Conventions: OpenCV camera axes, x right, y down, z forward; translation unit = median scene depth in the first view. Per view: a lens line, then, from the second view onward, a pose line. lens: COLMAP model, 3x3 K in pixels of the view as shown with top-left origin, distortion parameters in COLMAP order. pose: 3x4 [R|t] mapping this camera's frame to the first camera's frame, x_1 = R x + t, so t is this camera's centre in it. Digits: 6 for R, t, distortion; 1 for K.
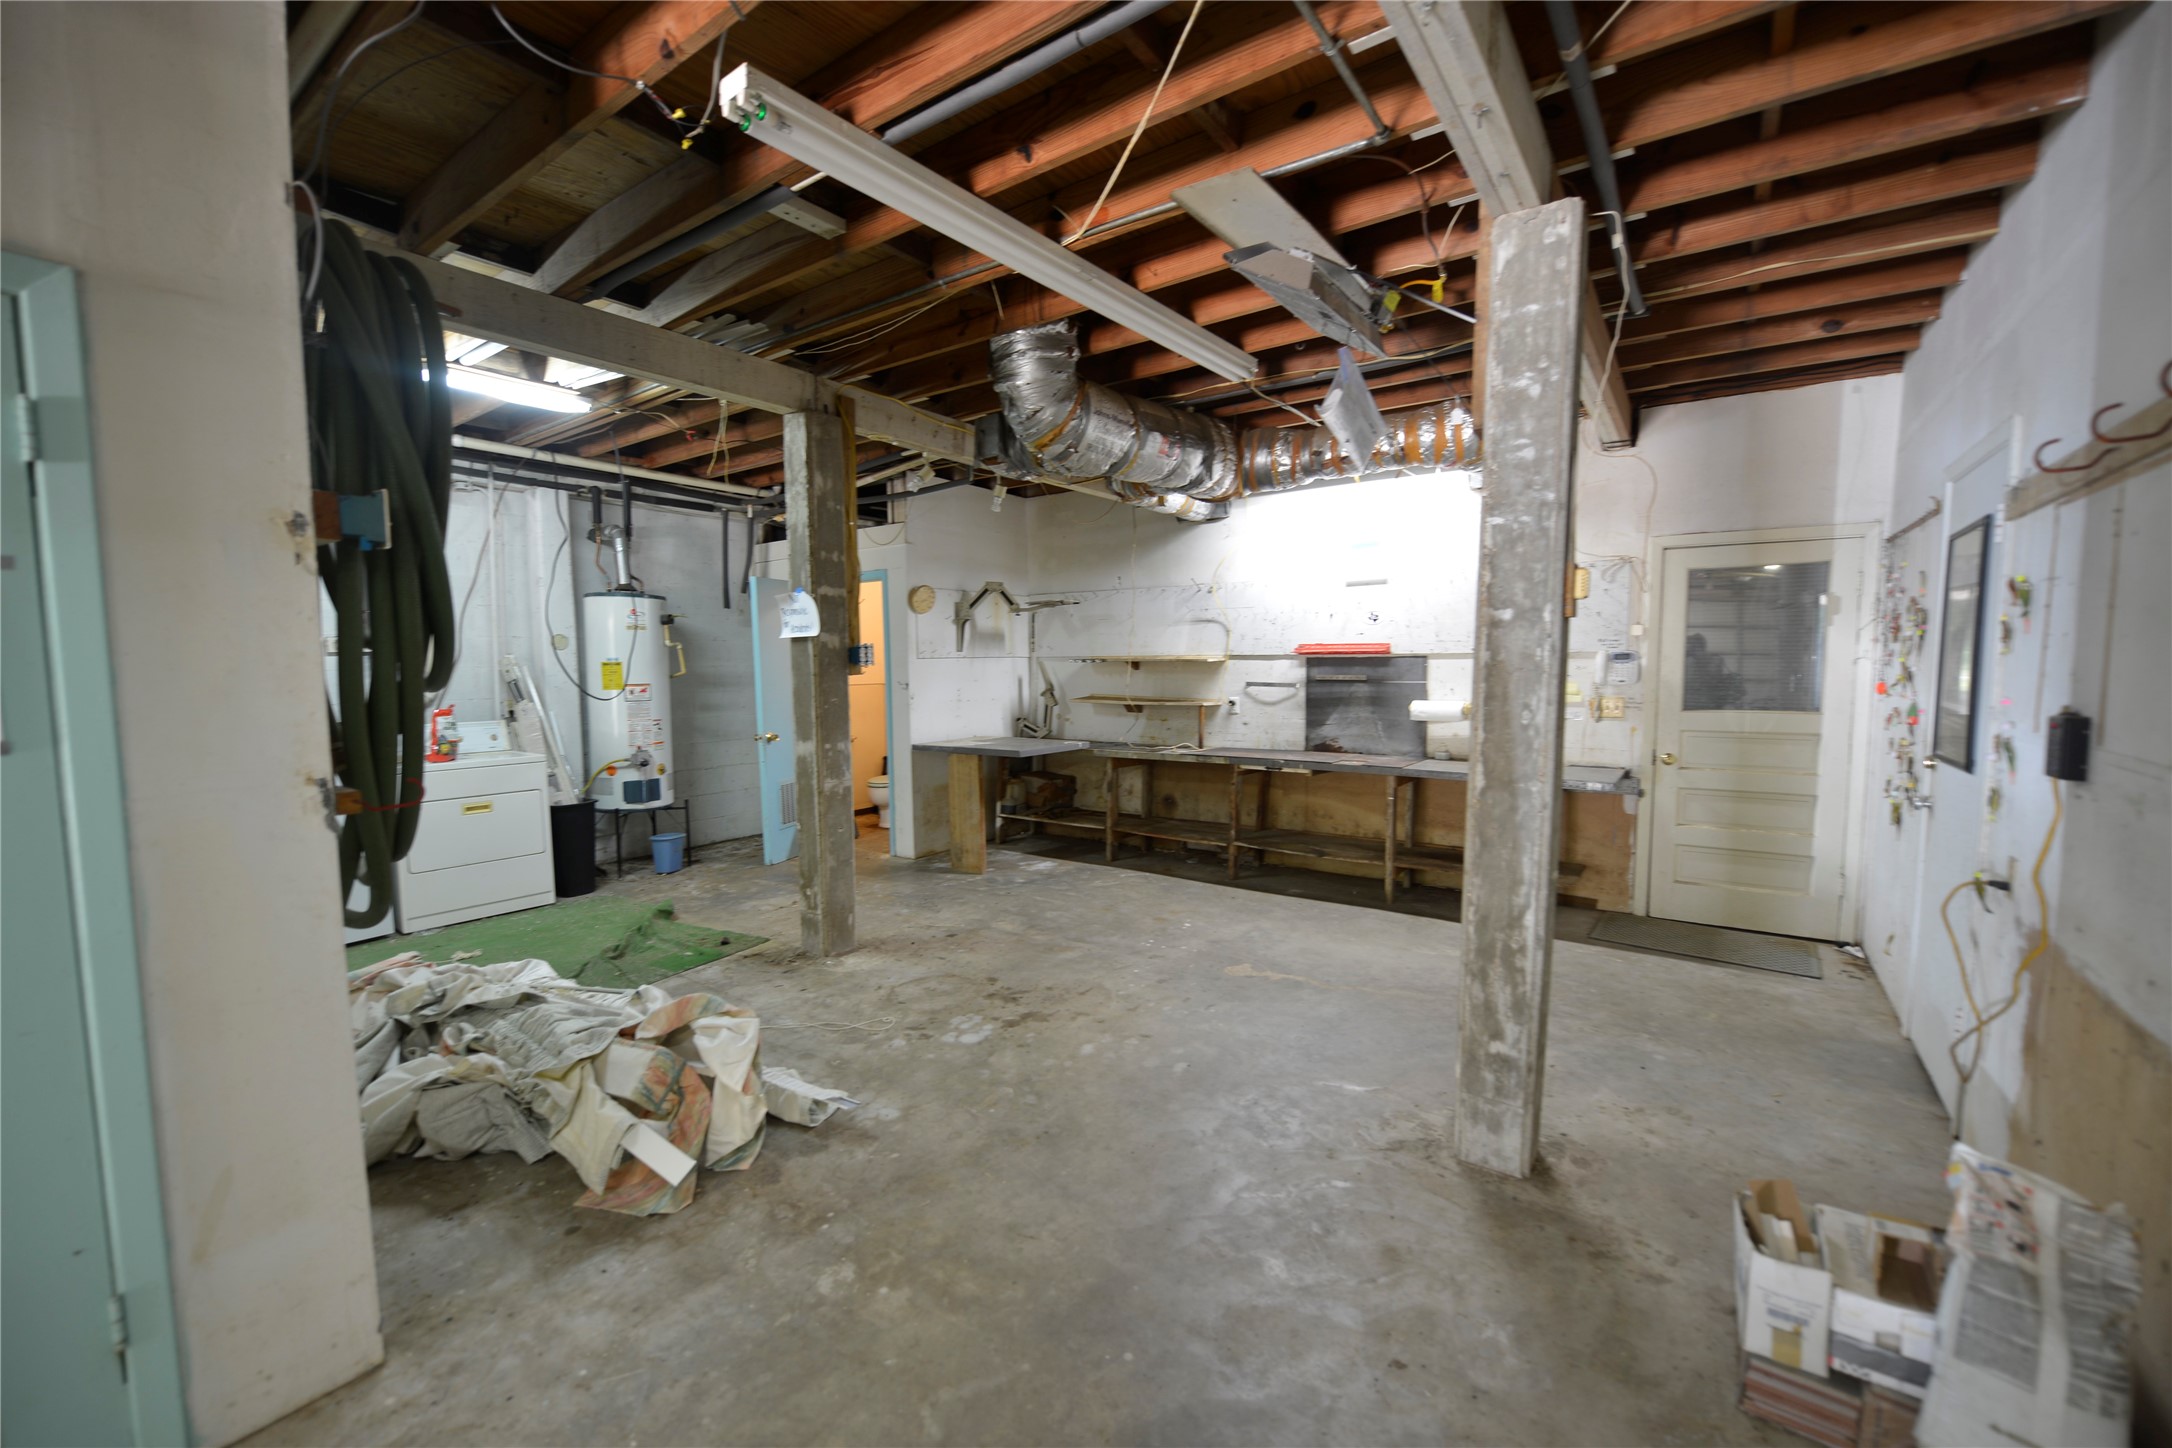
lens RADIAL K [[859.5, 0, 1097.1], [0, 859.5, 734.5], [0, 0, 1]] dist [-0.011356, -0.000094]
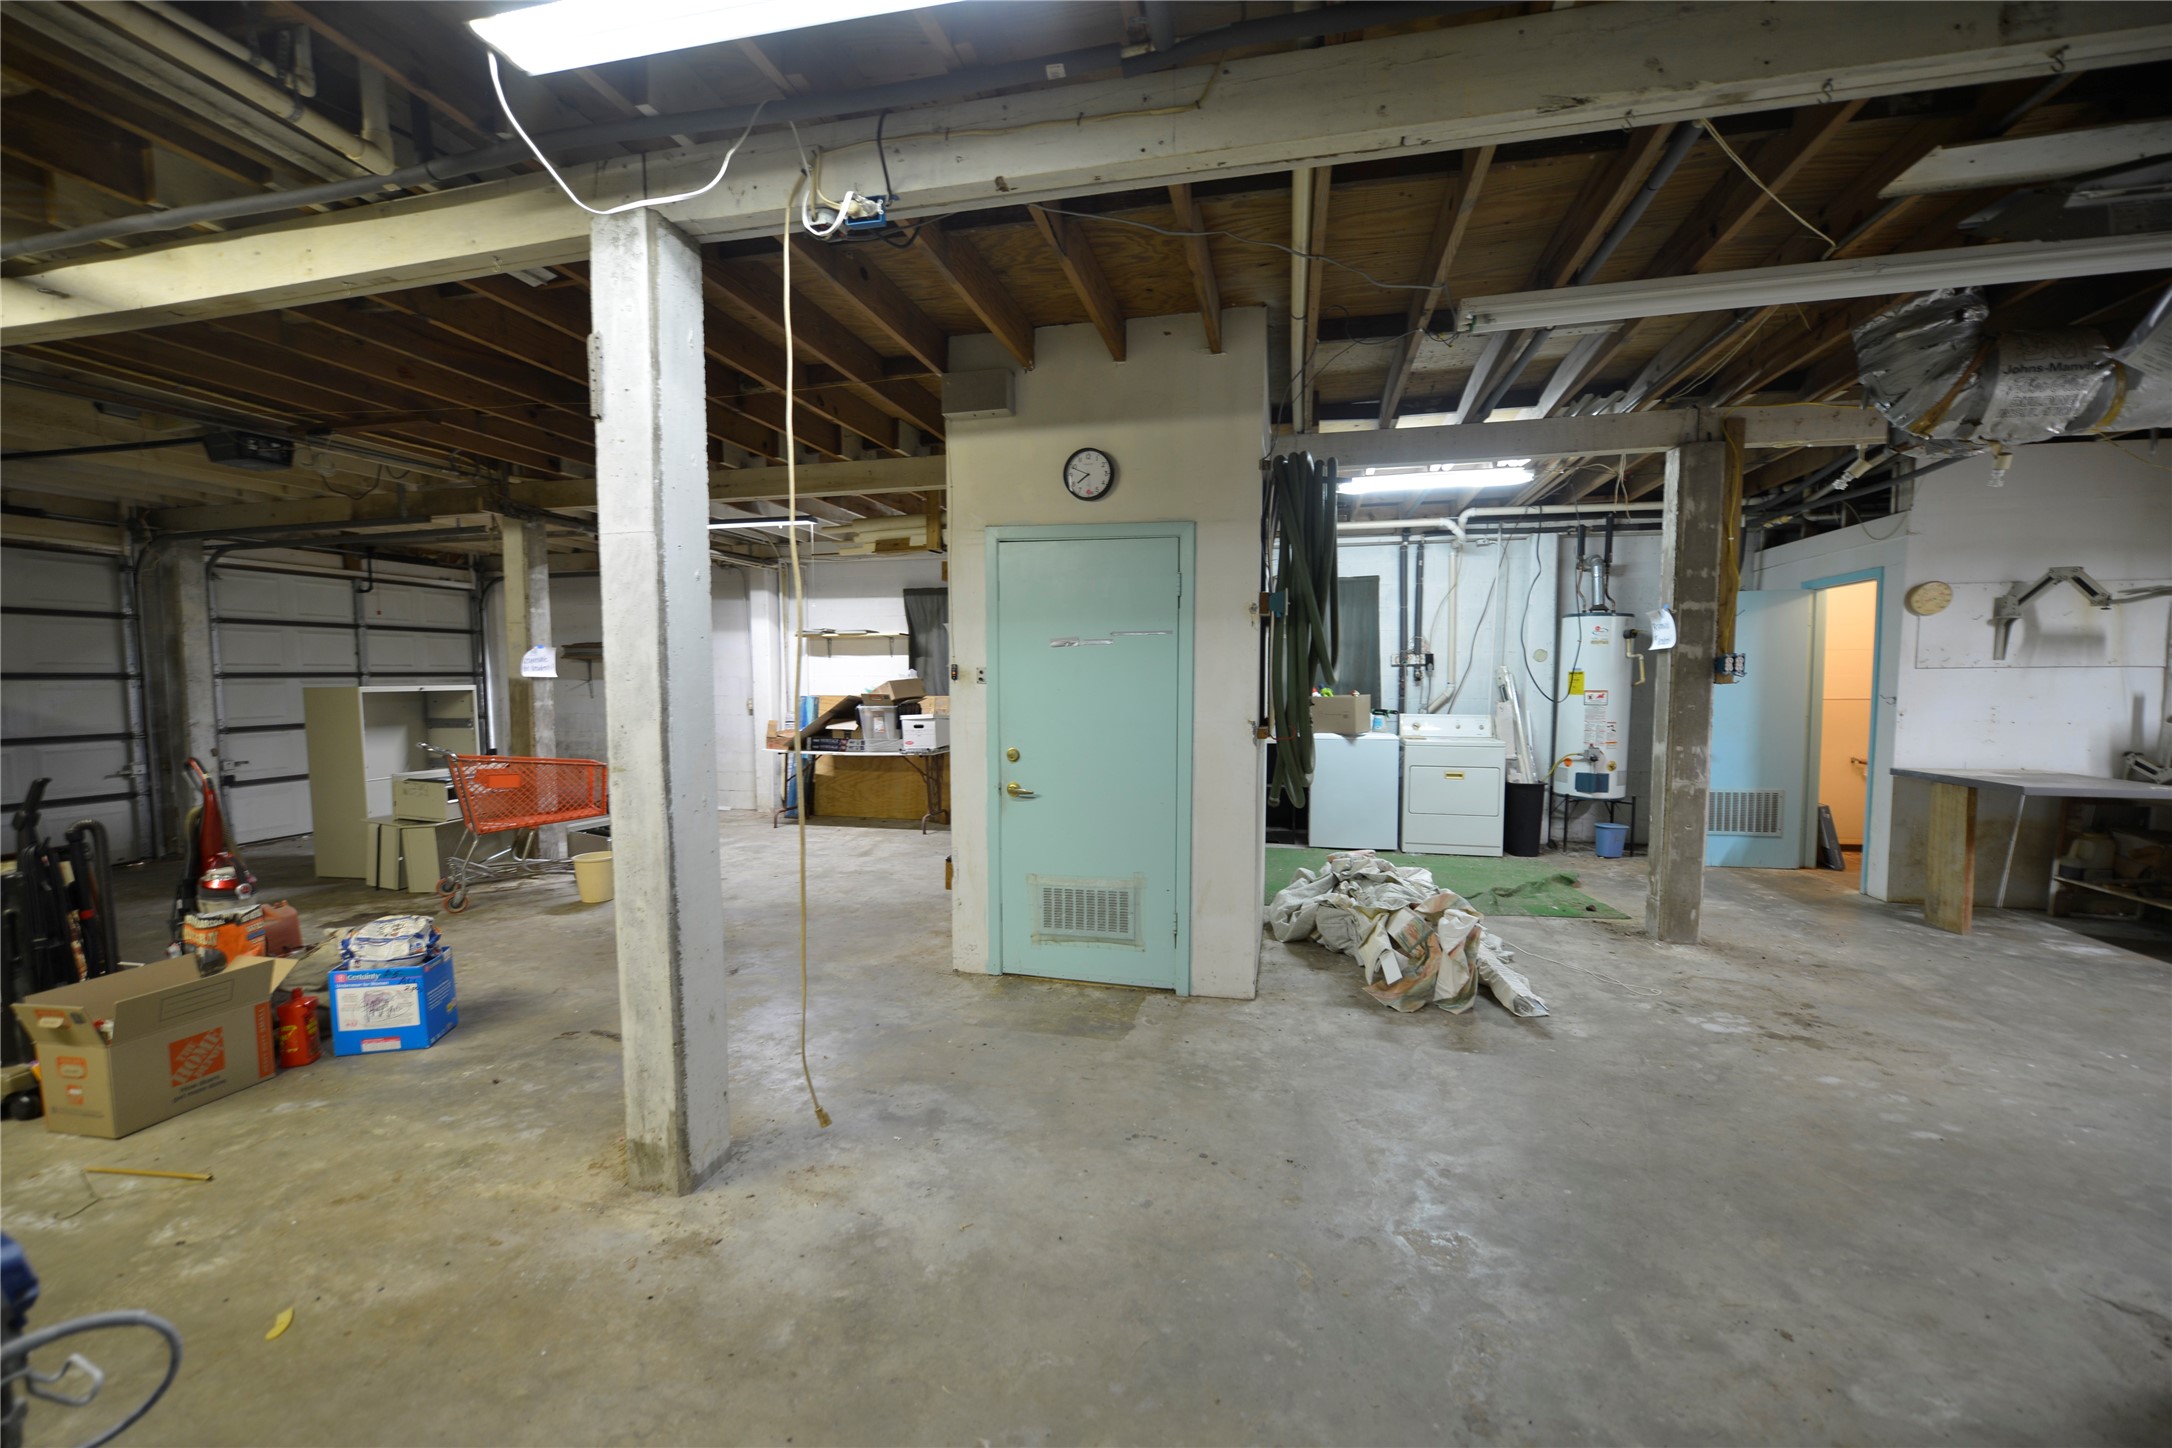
lens RADIAL K [[859.5, 0, 1097.1], [0, 859.5, 734.5], [0, 0, 1]] dist [-0.011356, -0.000094]
pose [[0.381460, 0.067649, -0.921907, 0.391610], [-0.079239, 0.996041, 0.040302, 0.010387], [0.920983, 0.057678, 0.385310, -0.095081]]
